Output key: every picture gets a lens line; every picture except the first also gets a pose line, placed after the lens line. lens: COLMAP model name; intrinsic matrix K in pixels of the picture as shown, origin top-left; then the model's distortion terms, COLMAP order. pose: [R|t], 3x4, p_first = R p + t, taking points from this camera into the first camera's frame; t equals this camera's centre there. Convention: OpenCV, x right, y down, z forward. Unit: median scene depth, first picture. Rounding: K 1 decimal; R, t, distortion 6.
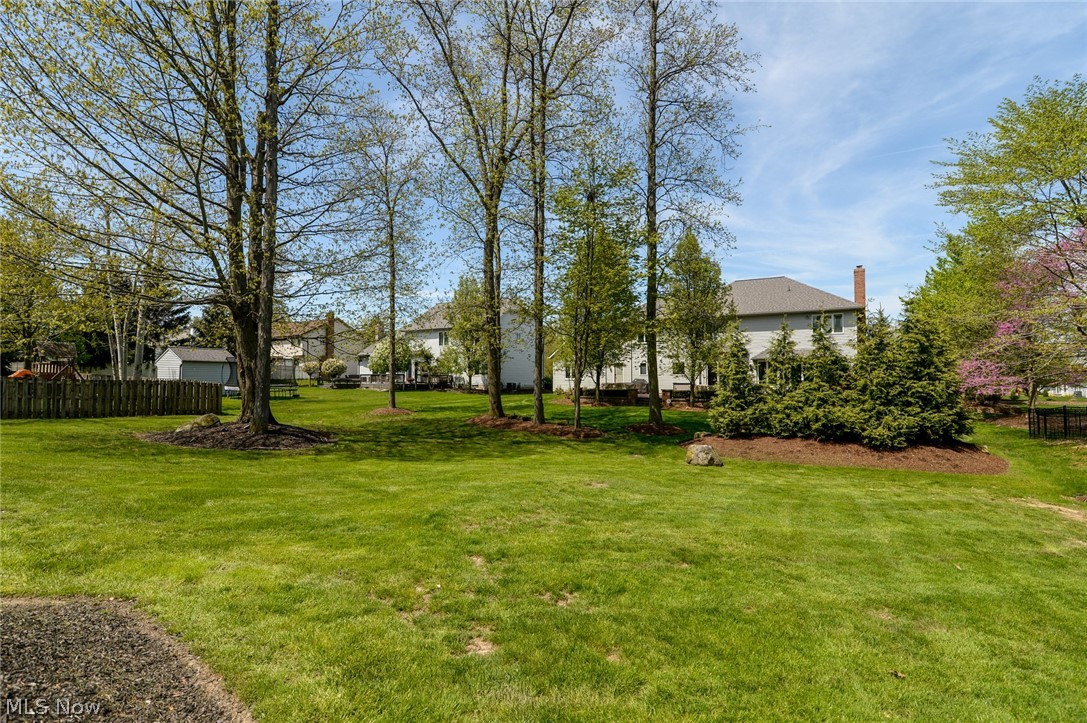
lens RADIAL K [[495.7, 0, 543.5], [0, 495.7, 362.0], [0, 0, 1]] dist [-0.017932, -0.000060]
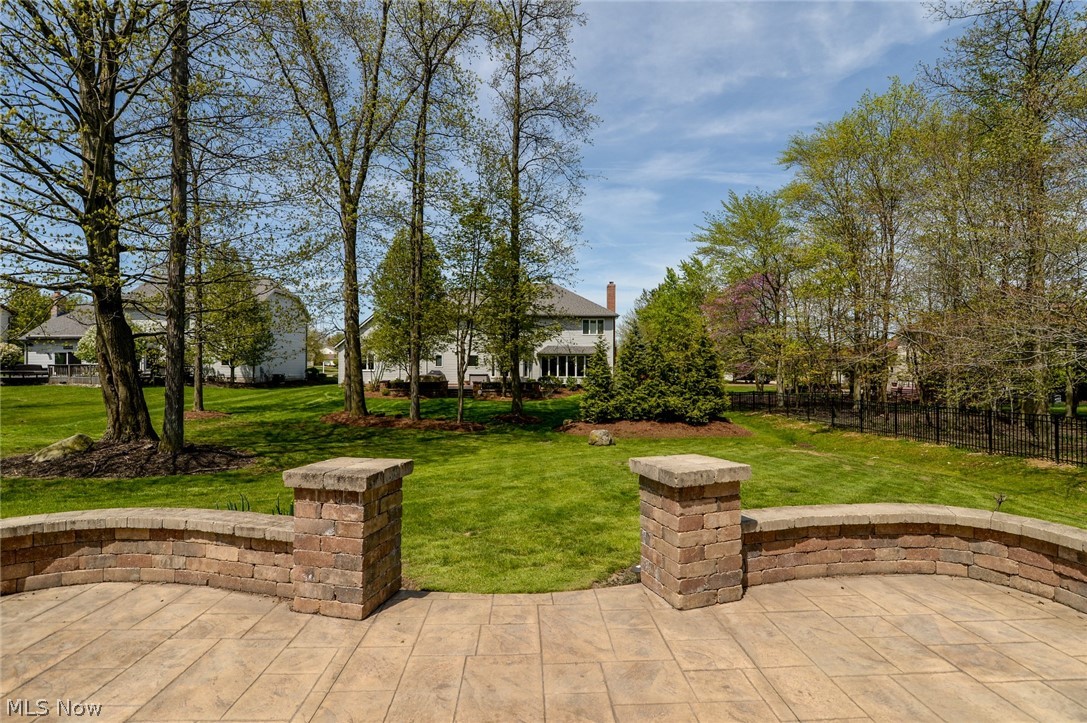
lens RADIAL K [[495.7, 0, 545.1], [0, 495.7, 365.1], [0, 0, 1]] dist [-0.017932, -0.000060]
pose [[0.849473, 0.000046, 0.527632, -0.438067], [-0.018437, 0.999392, 0.029595, -0.035217], [-0.527310, -0.034868, 0.848958, -0.024910]]
